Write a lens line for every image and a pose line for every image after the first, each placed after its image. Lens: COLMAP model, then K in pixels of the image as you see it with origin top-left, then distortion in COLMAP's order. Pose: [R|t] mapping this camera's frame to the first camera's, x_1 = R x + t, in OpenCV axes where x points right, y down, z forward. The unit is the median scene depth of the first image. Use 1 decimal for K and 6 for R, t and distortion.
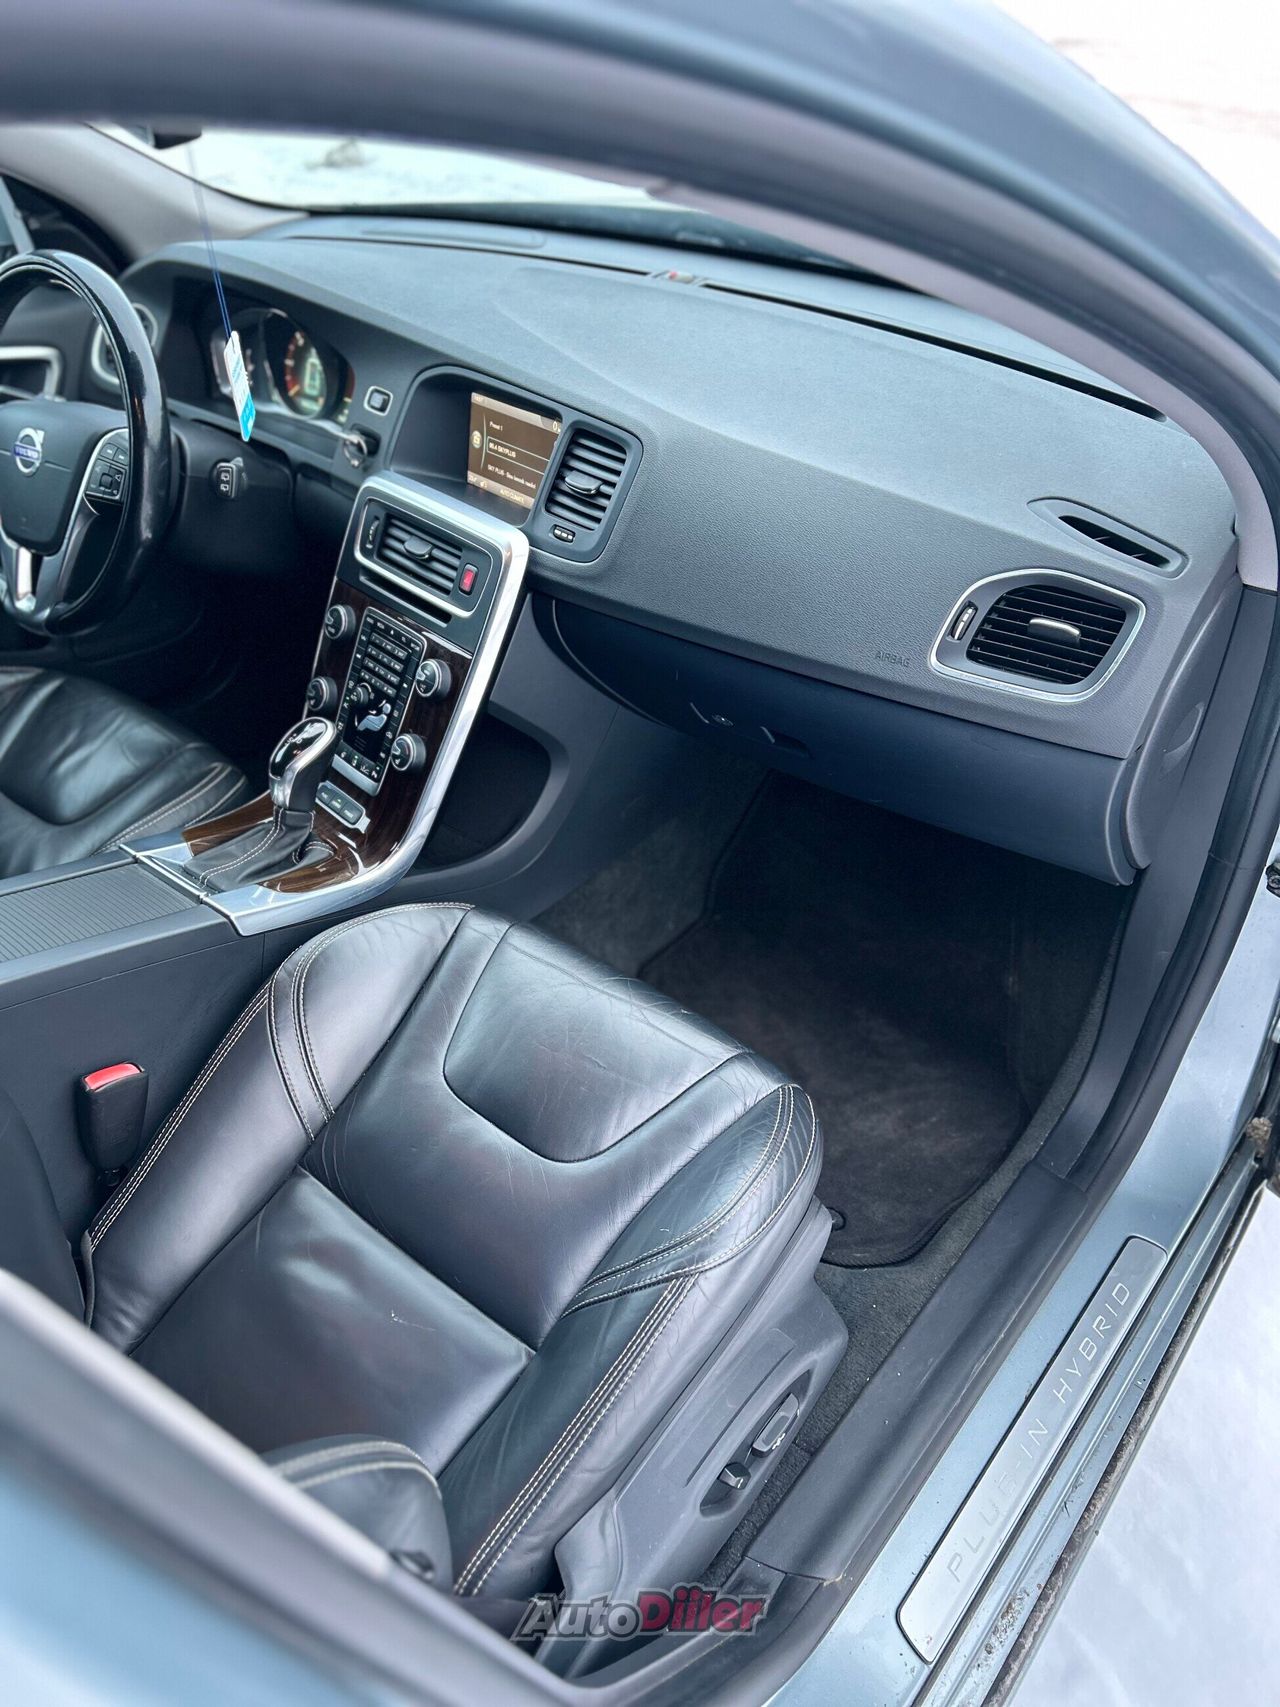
lens RADIAL K [[1263.3, 0, 646.1], [0, 1263.3, 887.9], [0, 0, 1]] dist [0.008761, 0.008739]
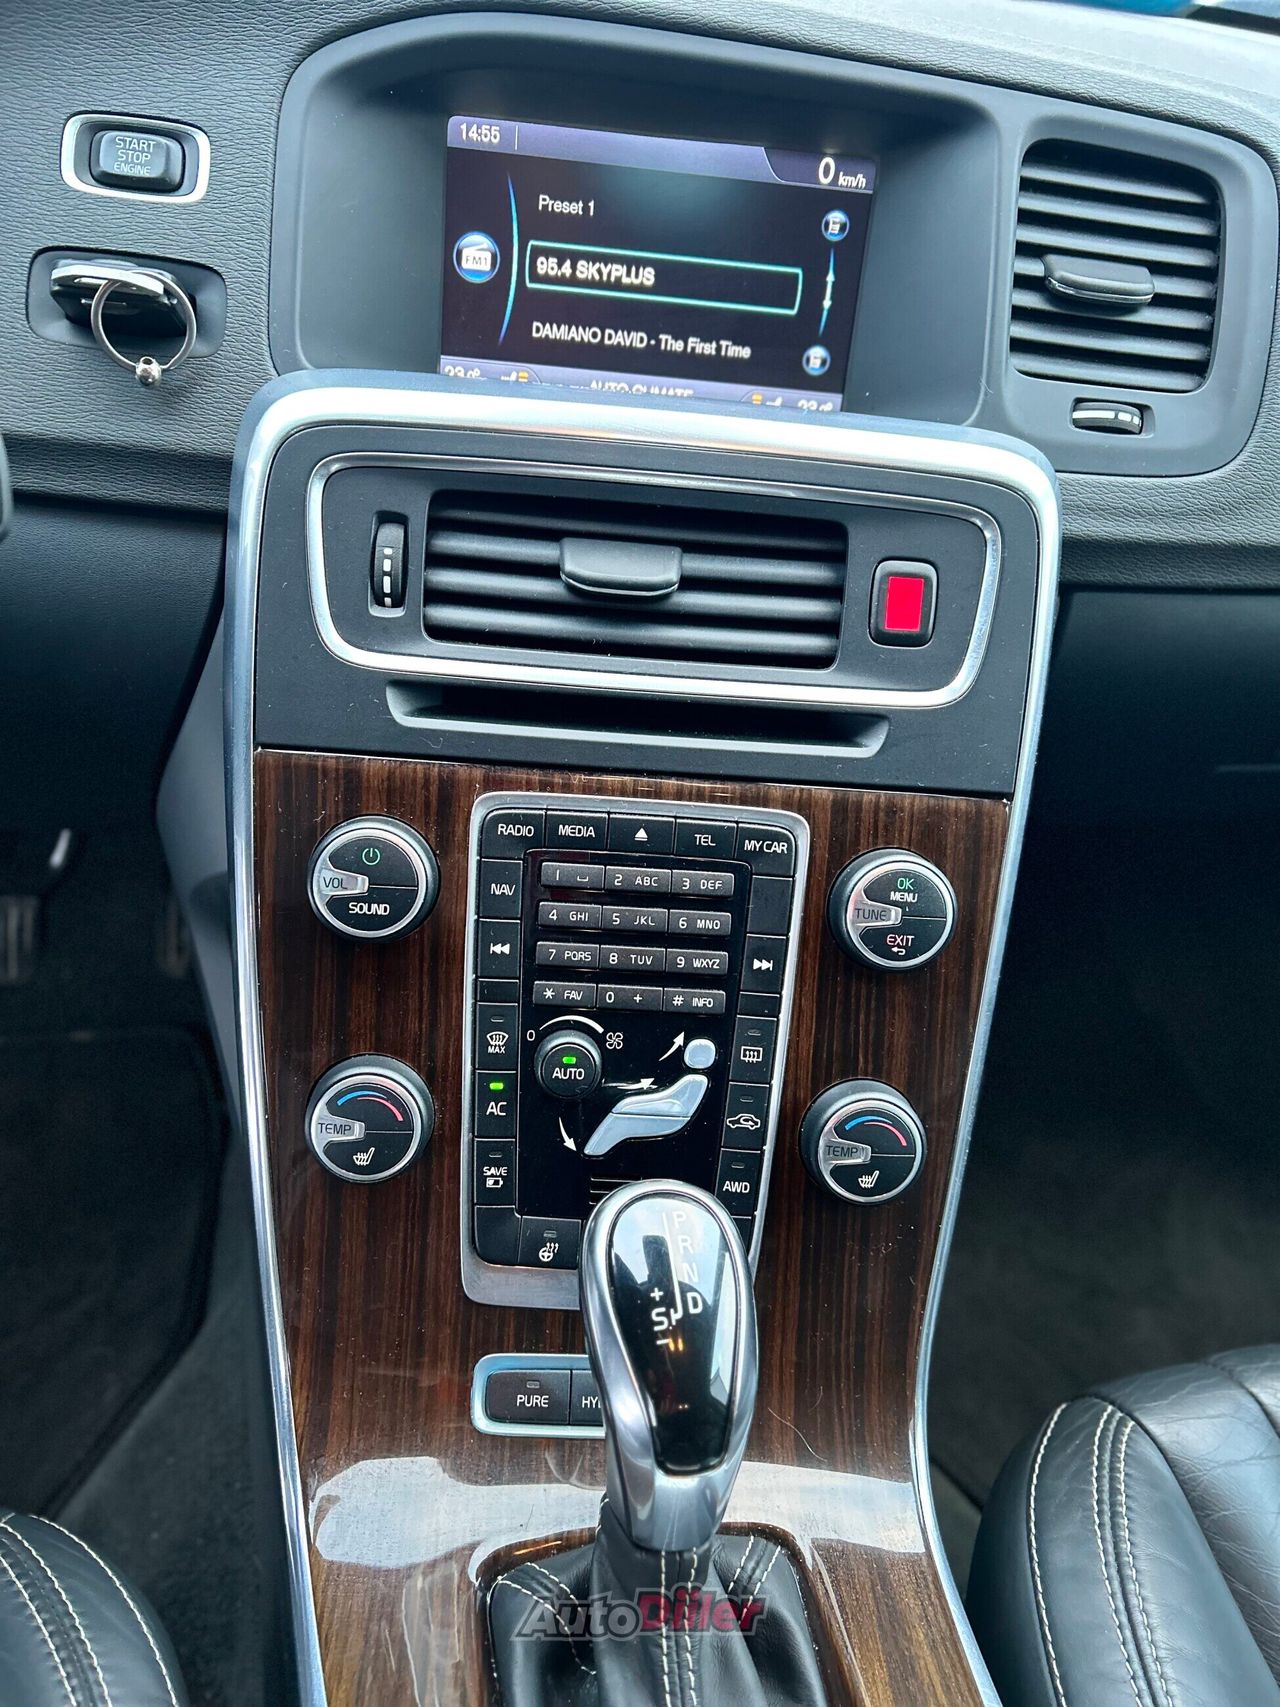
lens RADIAL K [[1326.5, 0, 637.5], [0, 1326.5, 782.4], [0, 0, 1]] dist [0.058950, 0.000834]
pose [[0.628685, -0.344873, 0.697006, -0.432534], [0.374347, 0.919819, 0.117466, -0.253754], [-0.681630, 0.187073, 0.707379, 0.753730]]
